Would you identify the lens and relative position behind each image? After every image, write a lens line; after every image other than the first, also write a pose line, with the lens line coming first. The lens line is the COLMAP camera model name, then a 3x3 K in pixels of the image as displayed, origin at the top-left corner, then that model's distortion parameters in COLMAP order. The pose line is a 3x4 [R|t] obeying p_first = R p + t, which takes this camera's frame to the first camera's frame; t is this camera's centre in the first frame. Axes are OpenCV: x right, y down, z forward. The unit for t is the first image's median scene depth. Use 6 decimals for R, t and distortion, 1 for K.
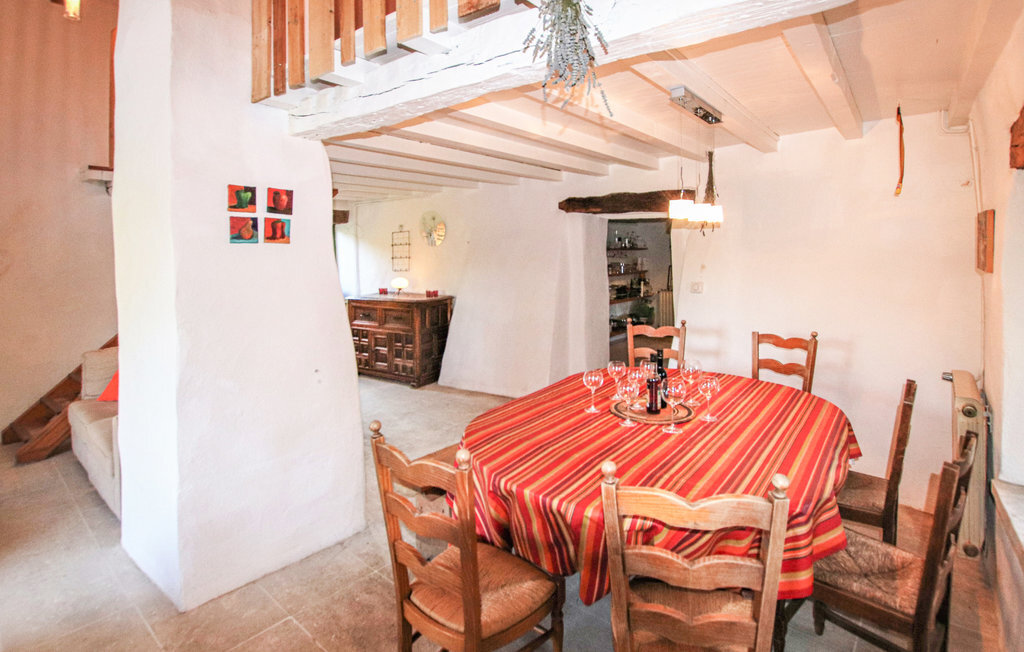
lens RADIAL K [[508.4, 0, 508.0], [0, 508.4, 307.8], [0, 0, 1]] dist [-0.040744, 0.000907]
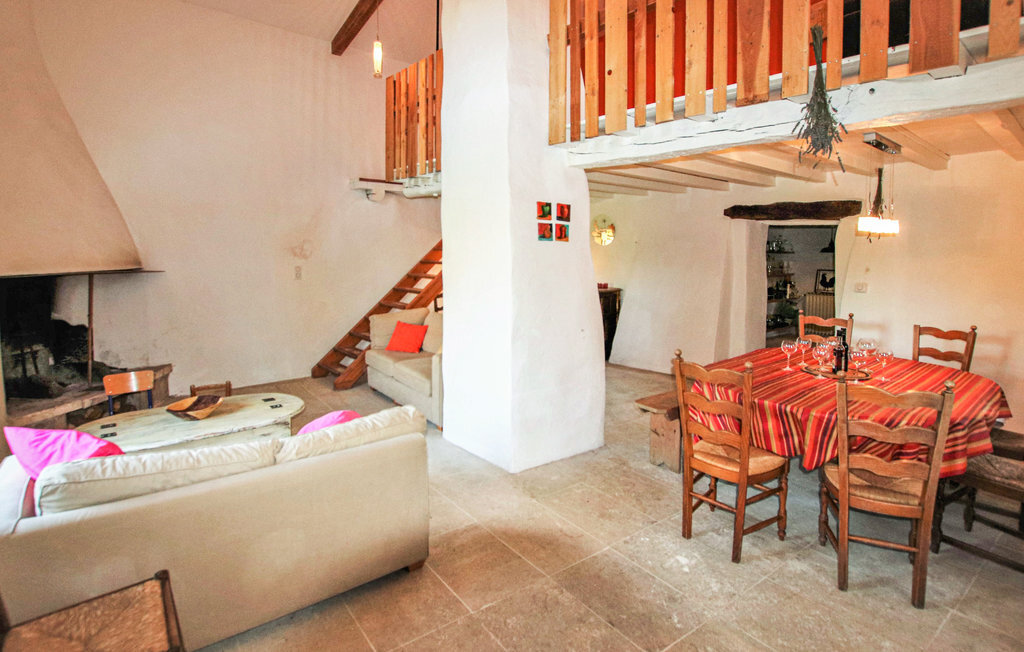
lens RADIAL K [[508.4, 0, 508.0], [0, 508.4, 307.8], [0, 0, 1]] dist [-0.040744, 0.000907]
pose [[0.976121, 0.048164, -0.211820, -0.280746], [-0.047595, 0.998836, 0.007789, 0.059371], [0.211948, 0.002479, 0.977278, -0.463518]]
